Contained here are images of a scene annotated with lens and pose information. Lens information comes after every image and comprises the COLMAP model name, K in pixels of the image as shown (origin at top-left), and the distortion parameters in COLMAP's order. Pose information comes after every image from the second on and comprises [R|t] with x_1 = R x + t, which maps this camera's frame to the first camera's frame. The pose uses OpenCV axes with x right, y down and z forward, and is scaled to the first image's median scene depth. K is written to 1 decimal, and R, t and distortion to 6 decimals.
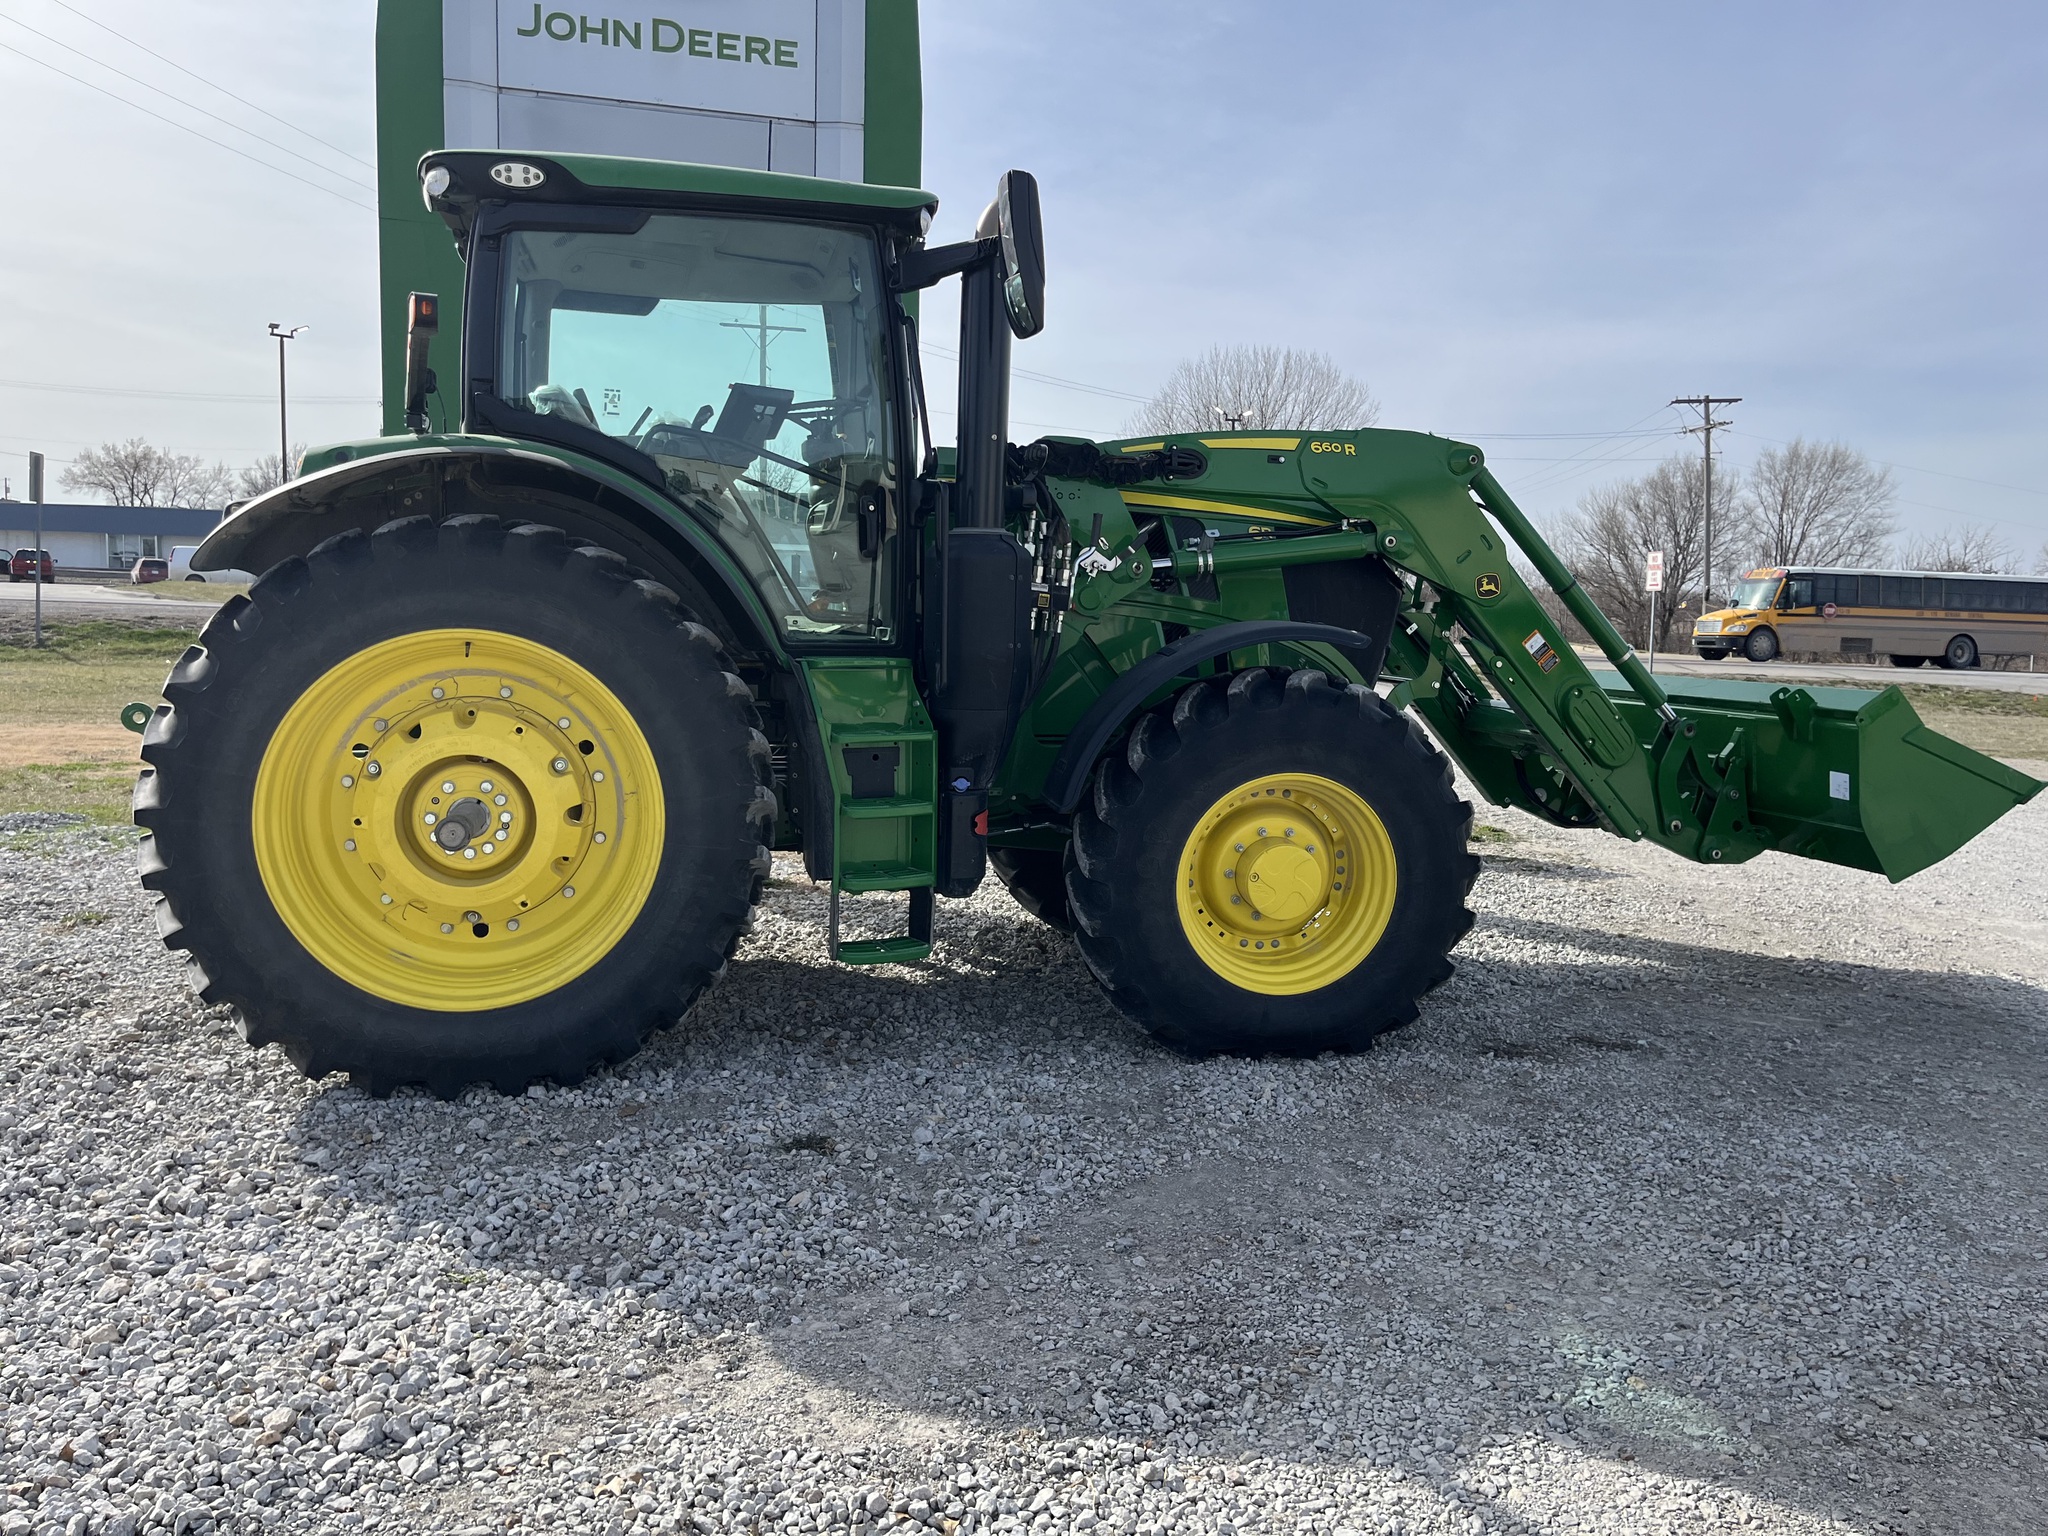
lens RADIAL K [[1557.8, 0, 1041.6], [0, 1557.8, 759.4], [0, 0, 1]] dist [0.057611, -0.079230]
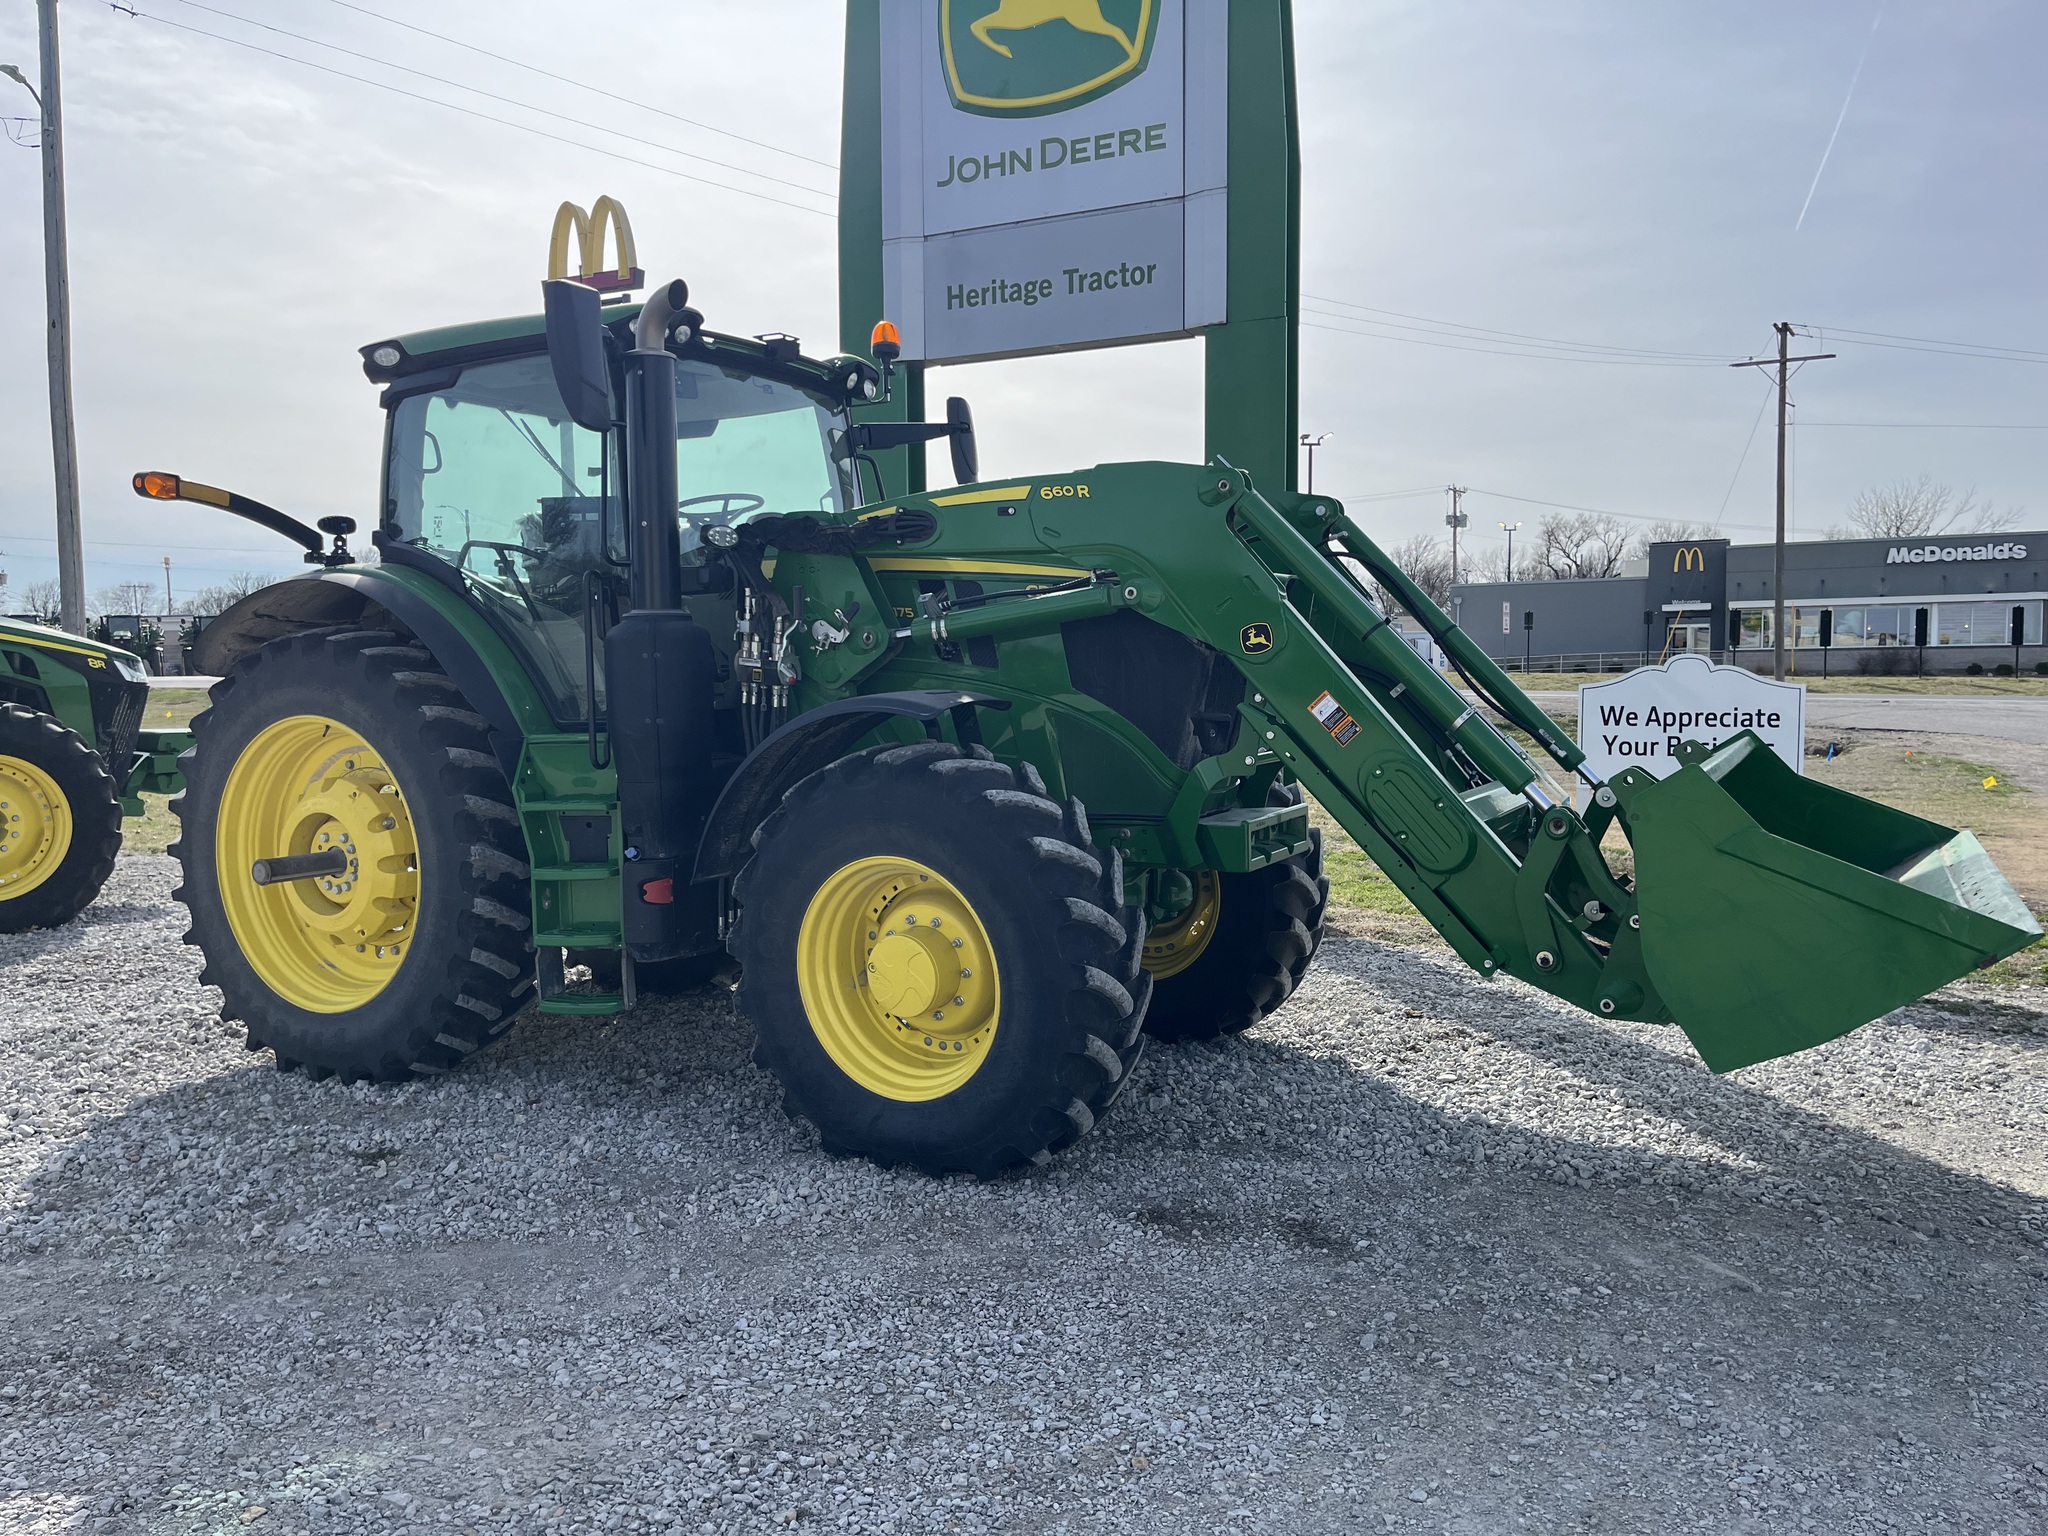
lens RADIAL K [[1557.8, 0, 1011.9], [0, 1557.8, 770.3], [0, 0, 1]] dist [0.057611, -0.079230]
pose [[0.755659, 0.007599, -0.654921, 0.820310], [-0.032908, 0.999110, -0.026377, -0.019974], [0.654138, 0.041484, 0.755237, 0.357922]]
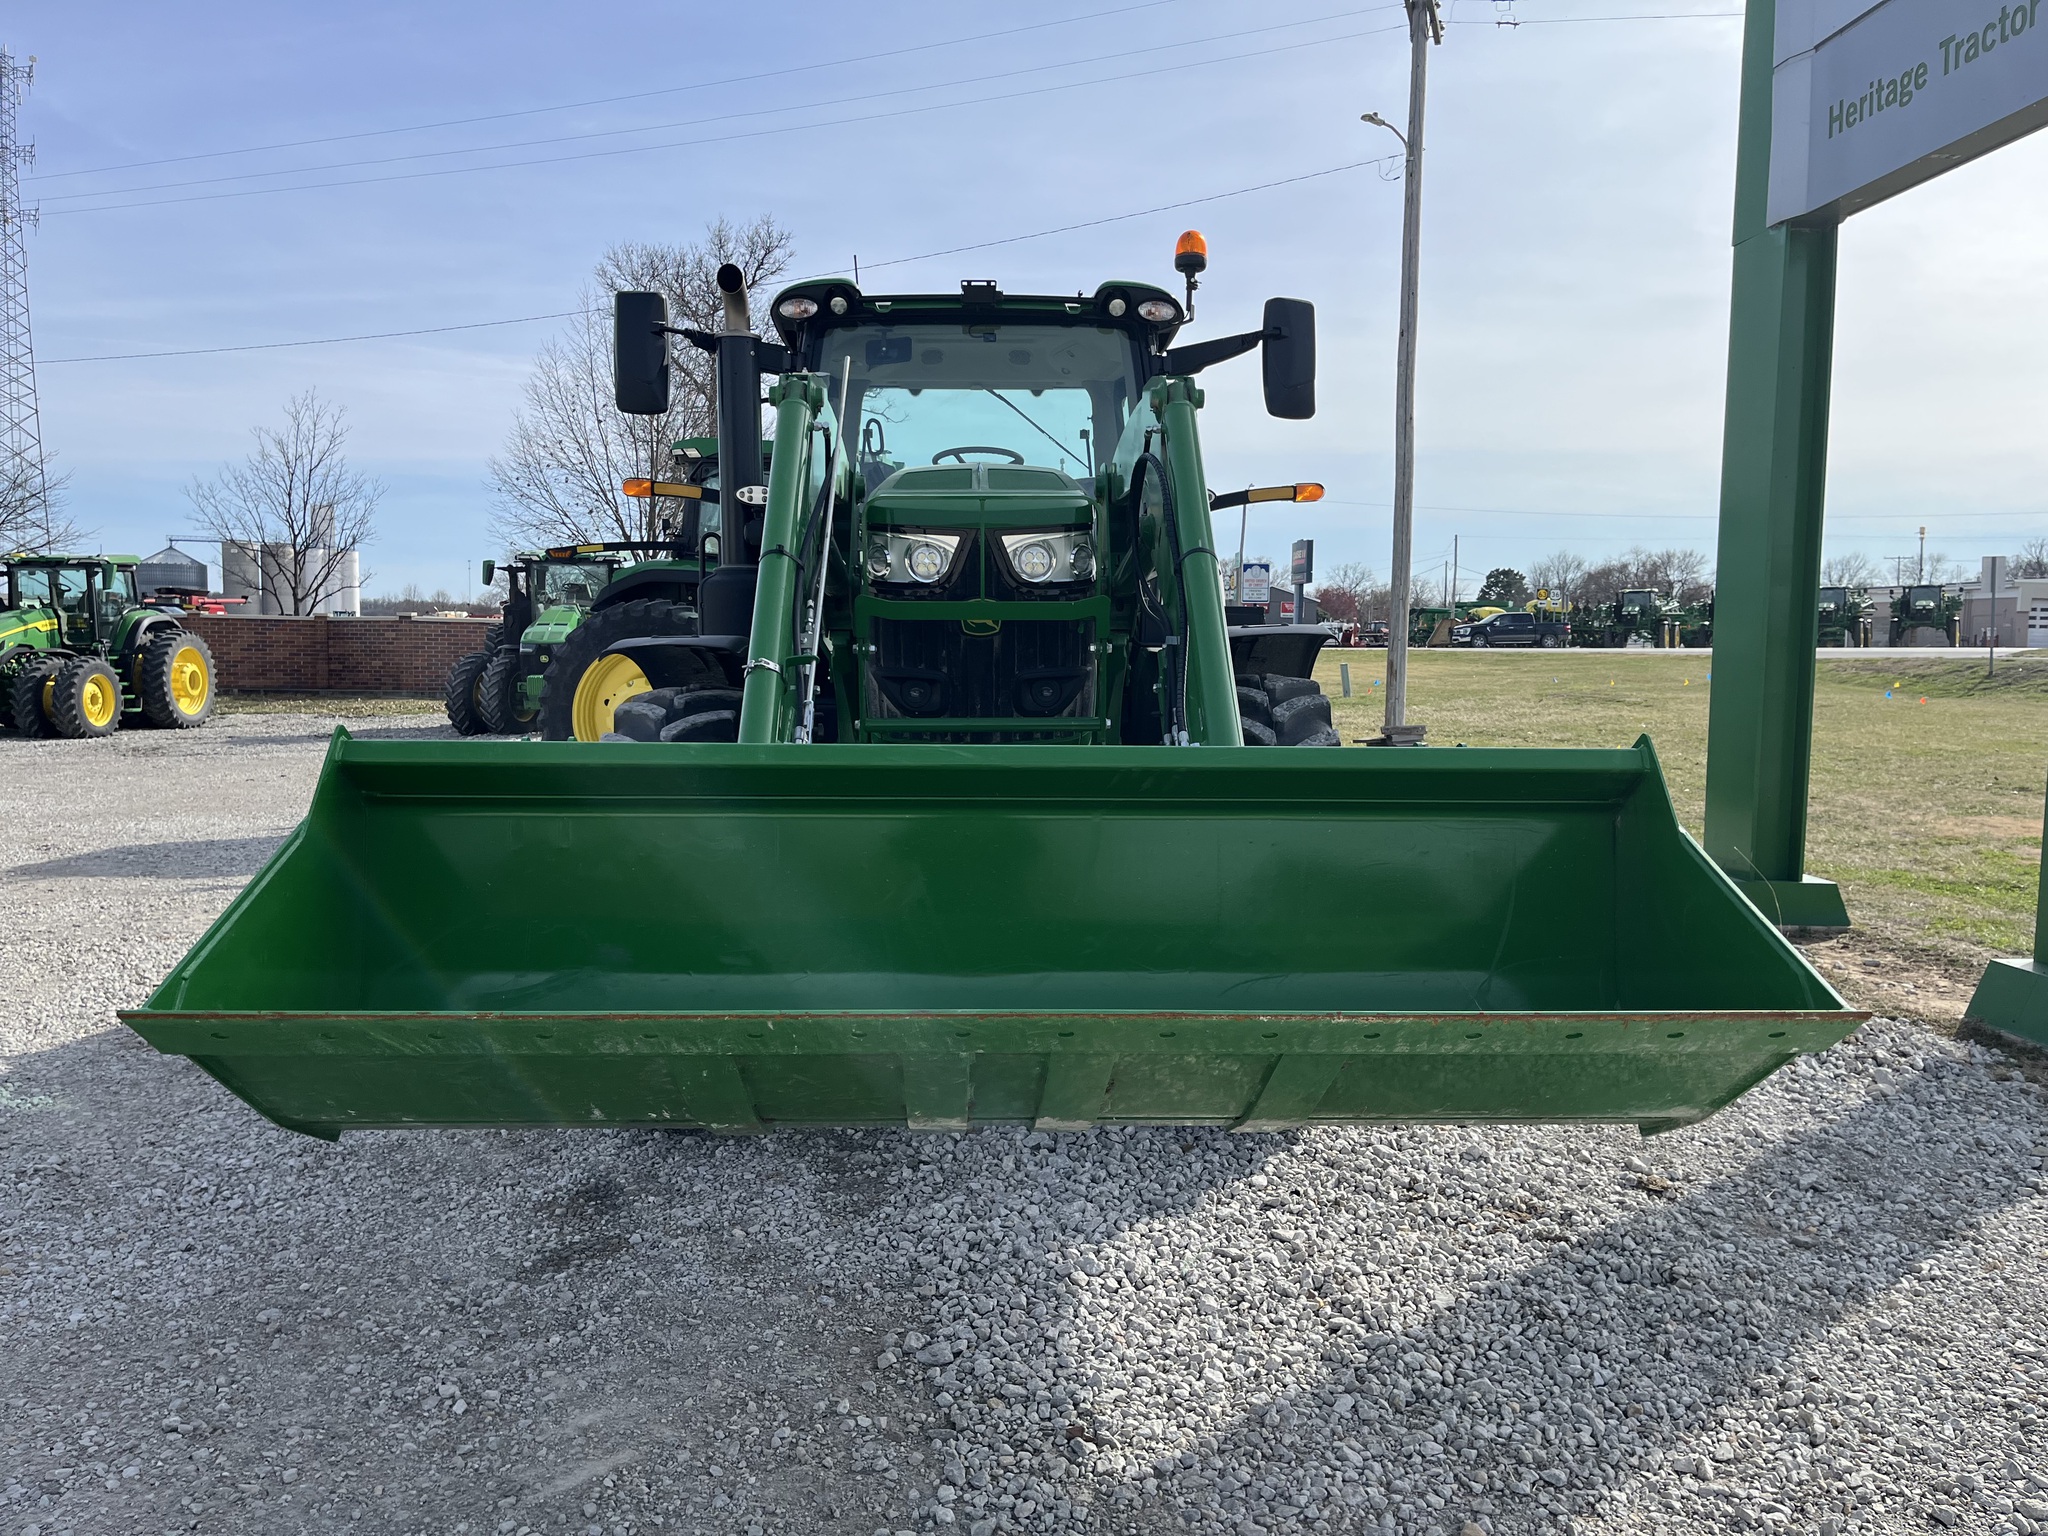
lens RADIAL K [[1557.8, 0, 1026.1], [0, 1557.8, 771.4], [0, 0, 1]] dist [0.057611, -0.079230]
pose [[-0.186017, 0.050099, -0.981268, 1.068476], [-0.104364, 0.992042, 0.070433, -0.097863], [0.976988, 0.115511, -0.179309, 1.416430]]
